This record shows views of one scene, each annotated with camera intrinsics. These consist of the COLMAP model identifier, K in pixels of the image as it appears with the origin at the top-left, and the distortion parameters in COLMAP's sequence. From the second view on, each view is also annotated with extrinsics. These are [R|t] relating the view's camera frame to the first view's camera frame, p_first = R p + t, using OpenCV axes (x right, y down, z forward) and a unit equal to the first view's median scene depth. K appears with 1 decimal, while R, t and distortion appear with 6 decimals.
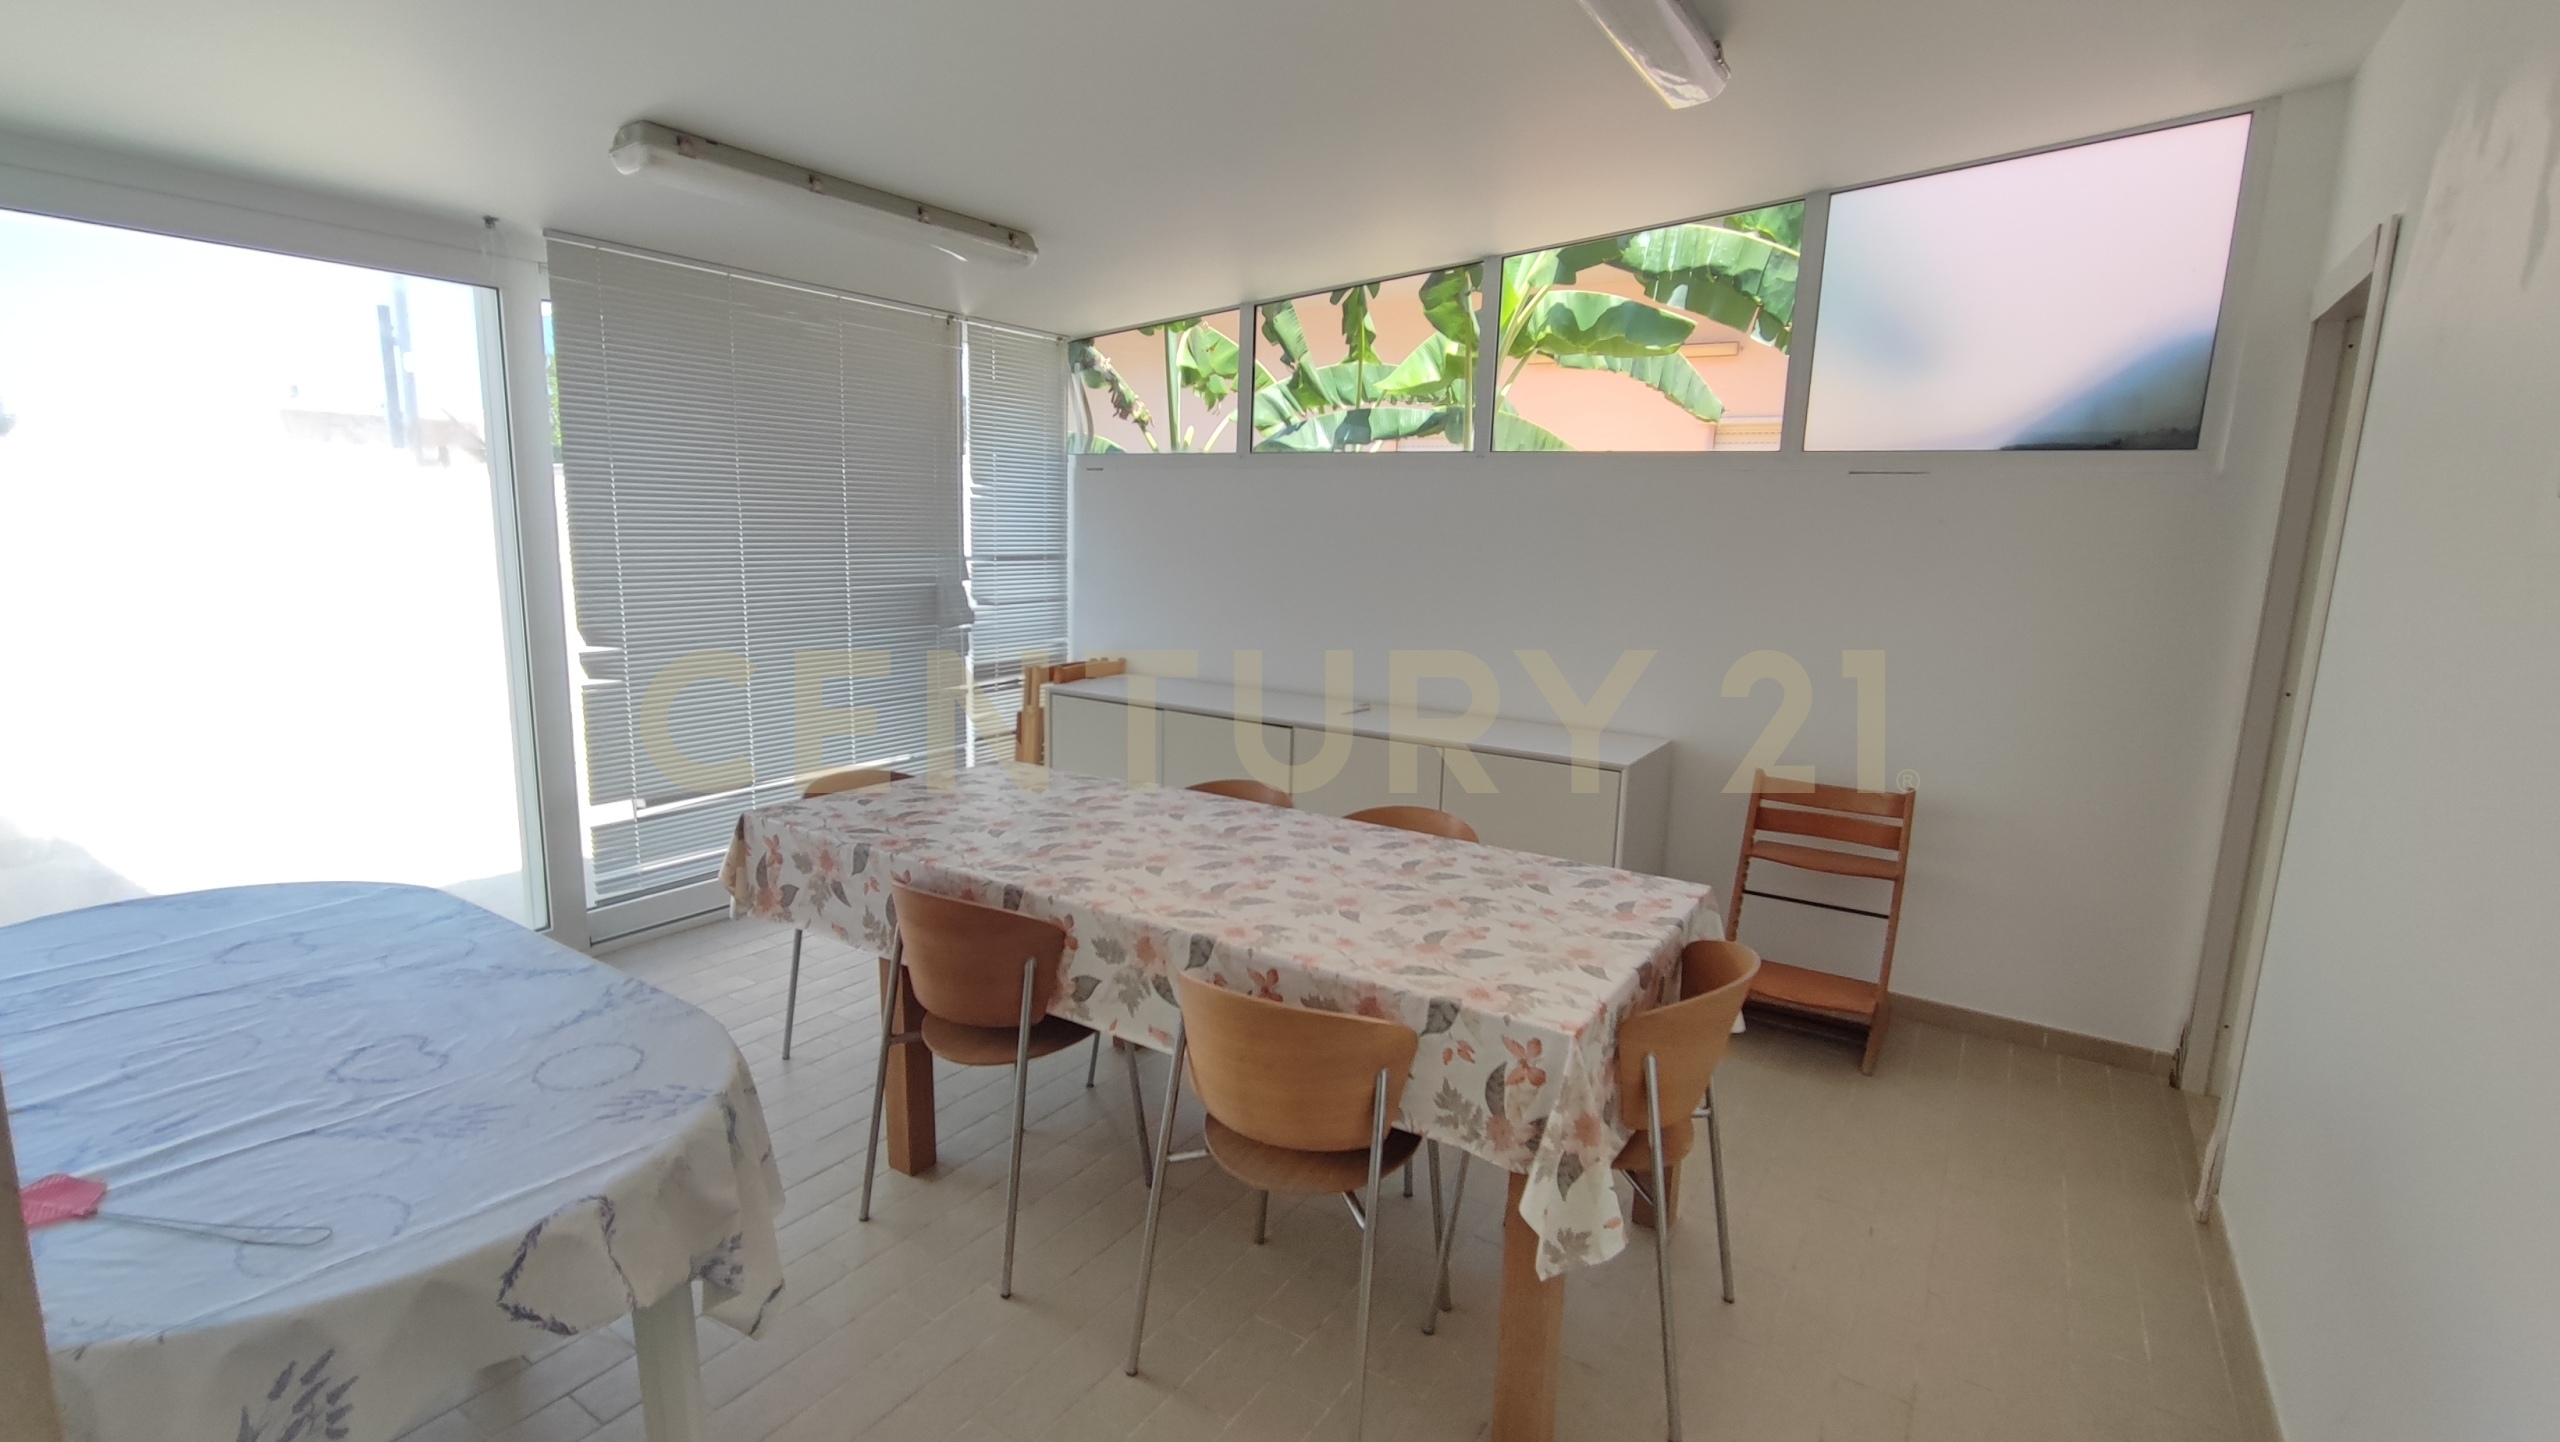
lens RADIAL K [[1163.7, 0, 1279.1], [0, 1163.7, 715.4], [0, 0, 1]] dist [-0.015975, 0.010400]
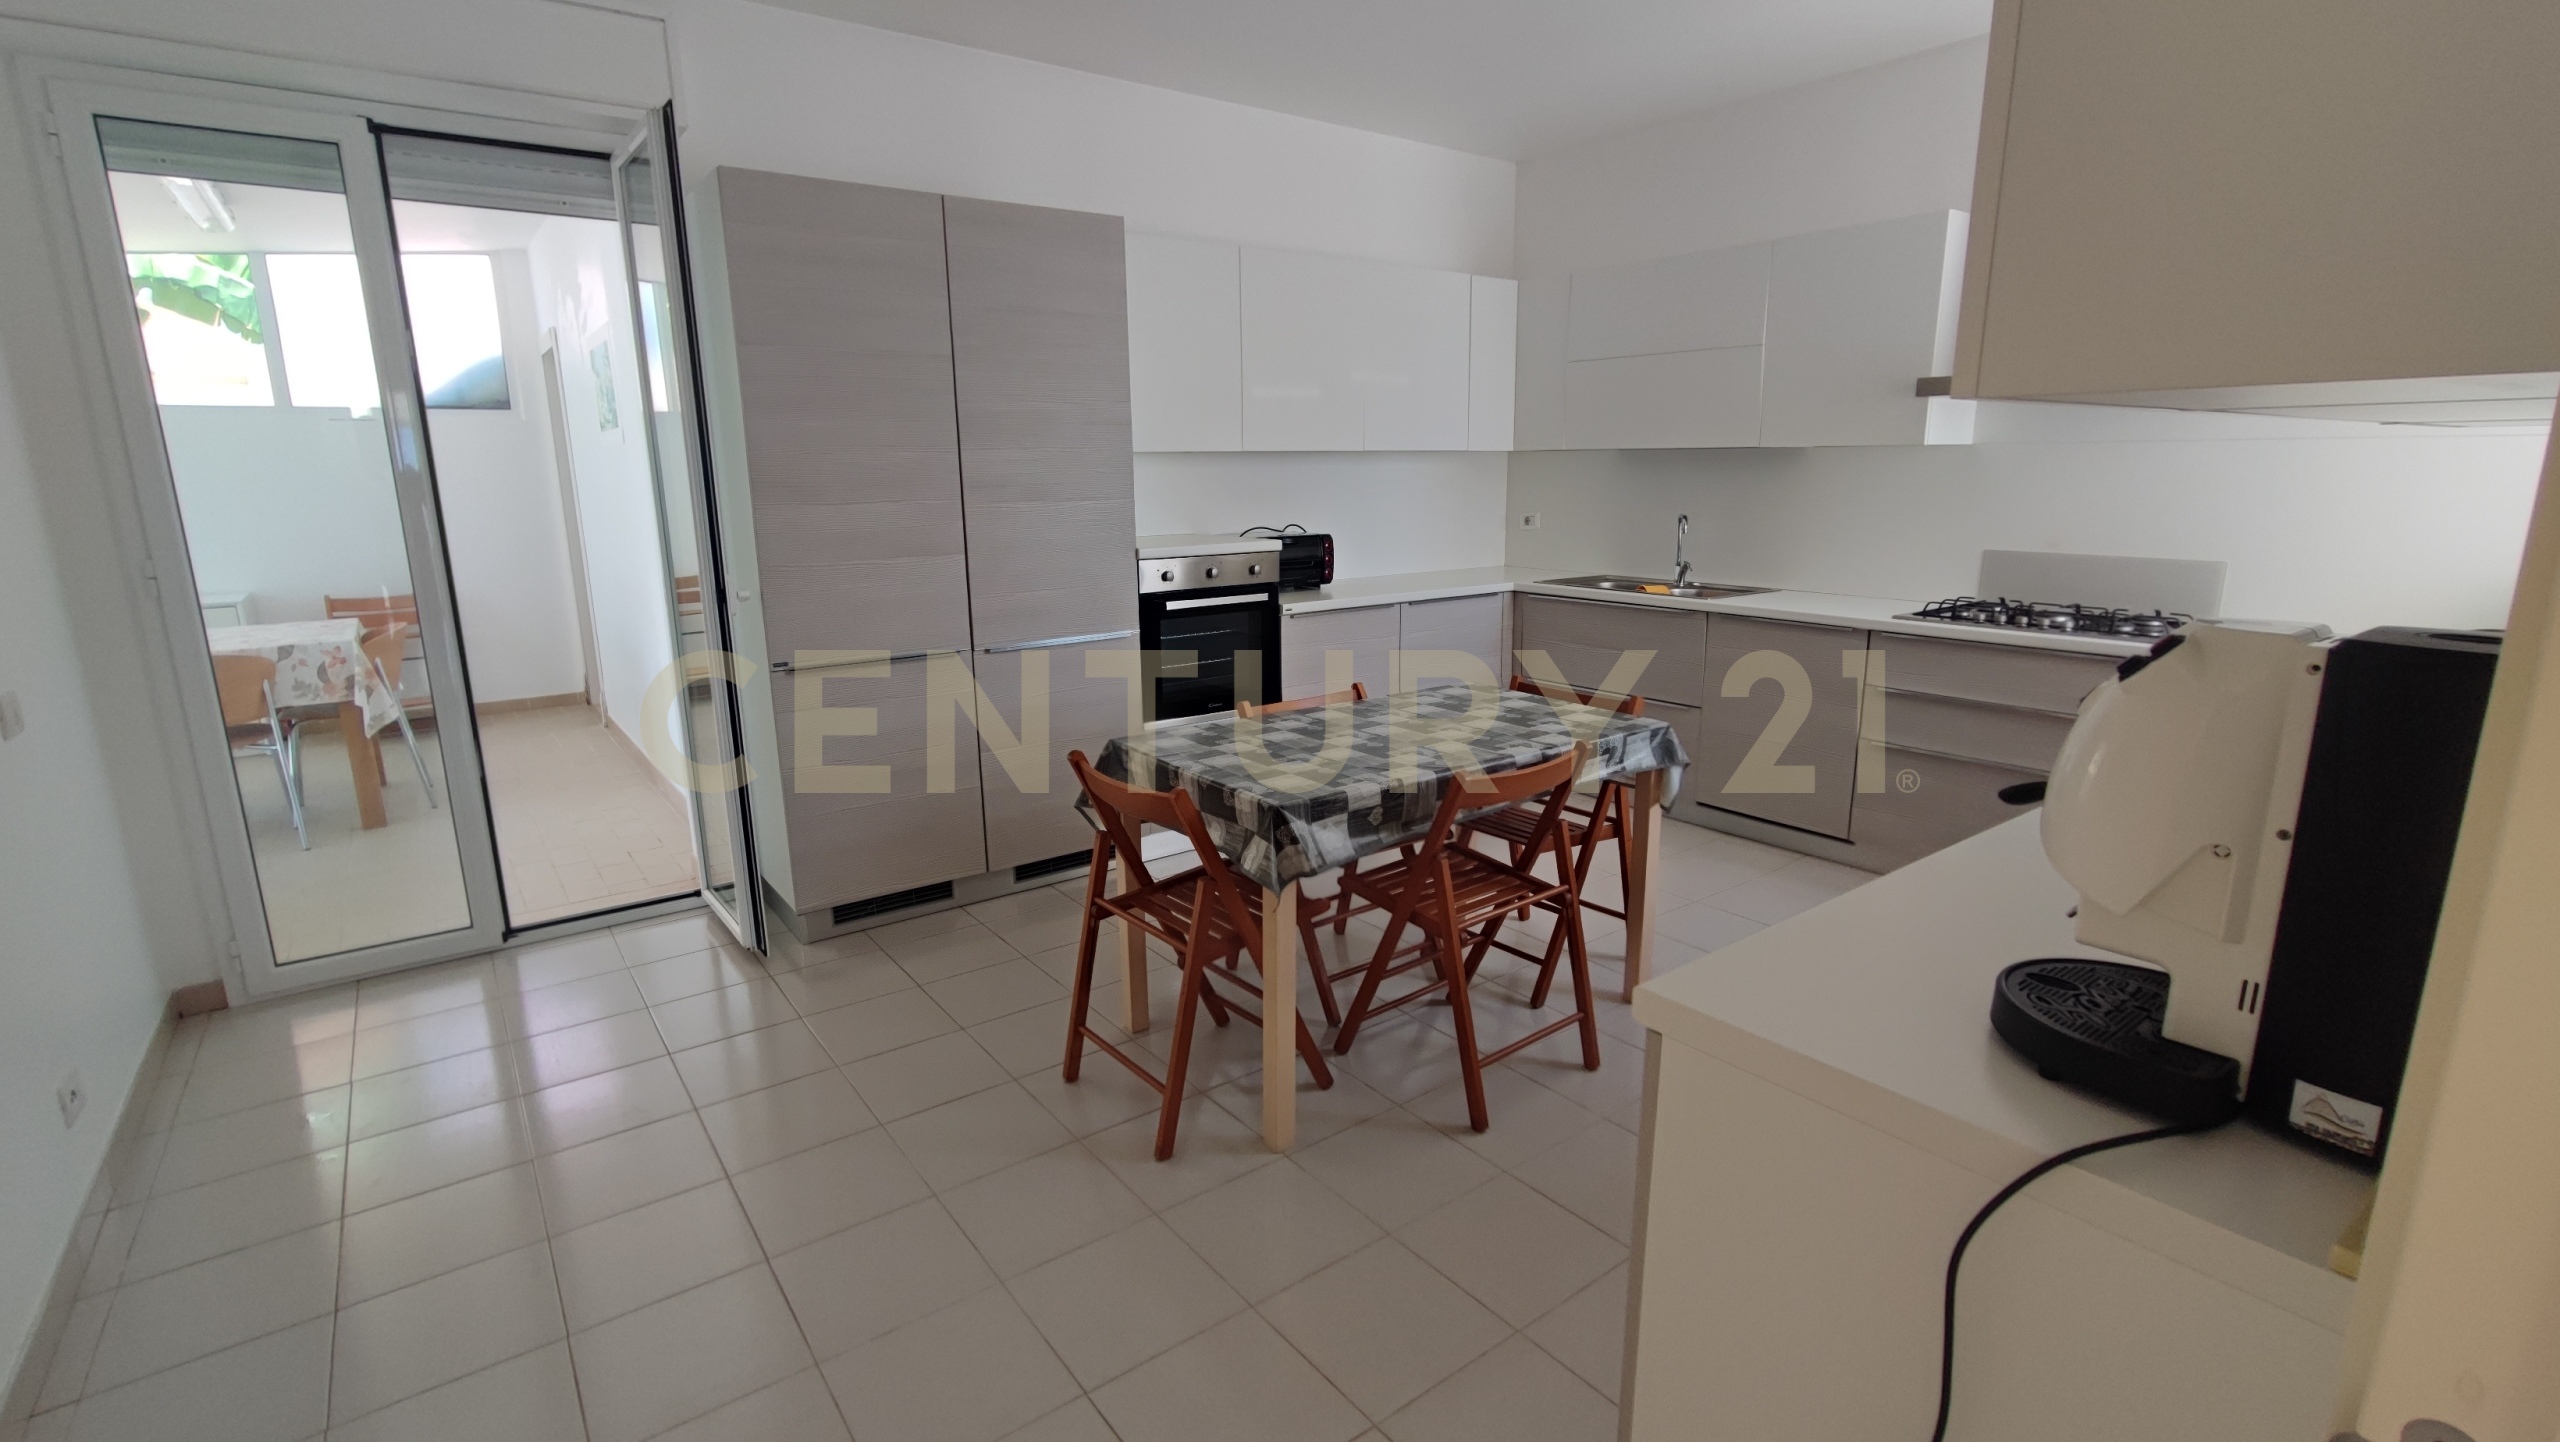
lens RADIAL K [[1163.7, 0, 1264.1], [0, 1163.7, 722.3], [0, 0, 1]] dist [-0.015975, 0.010400]
pose [[0.351503, -0.237697, 0.905509, -0.958644], [0.182051, 0.966122, 0.182939, 0.232725], [-0.918315, 0.100545, 0.382867, -1.255666]]
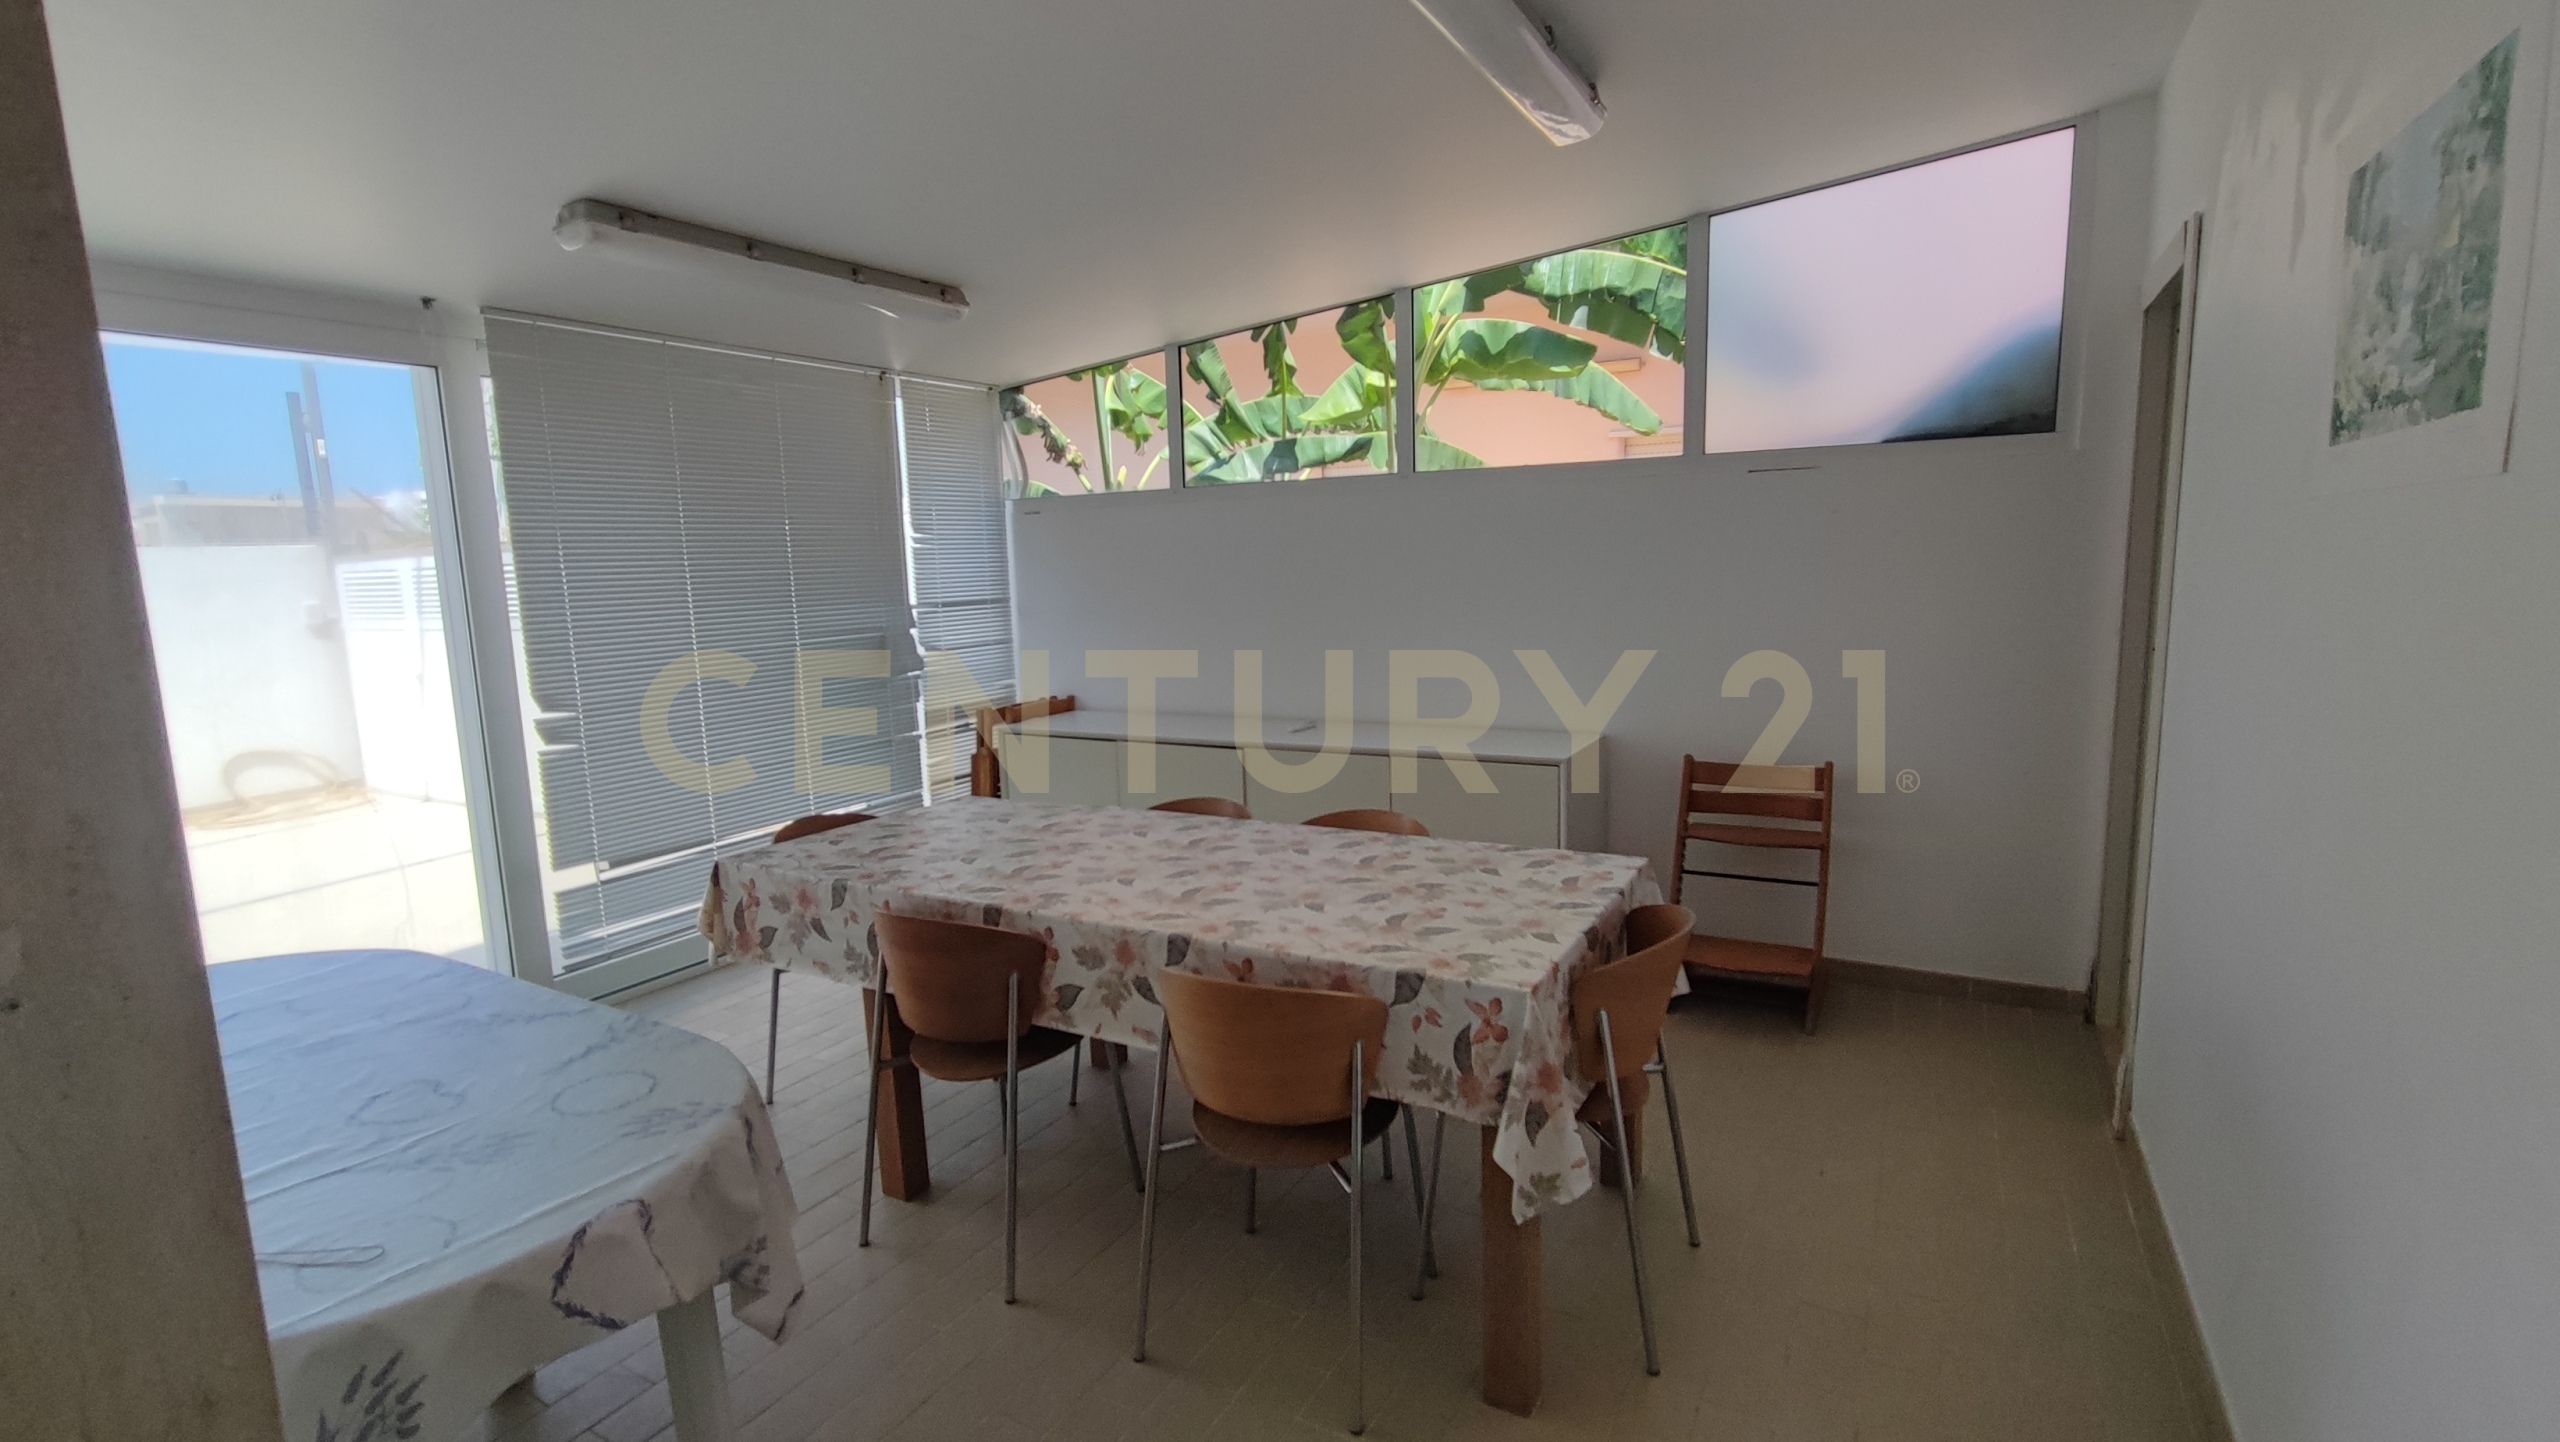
lens RADIAL K [[1163.7, 0, 1280.4], [0, 1163.7, 718.3], [0, 0, 1]] dist [-0.015975, 0.010400]
pose [[0.996335, -0.067773, 0.052189, -0.012237], [0.069279, 0.997215, -0.027618, 0.023009], [-0.050172, 0.031132, 0.998255, -0.053097]]
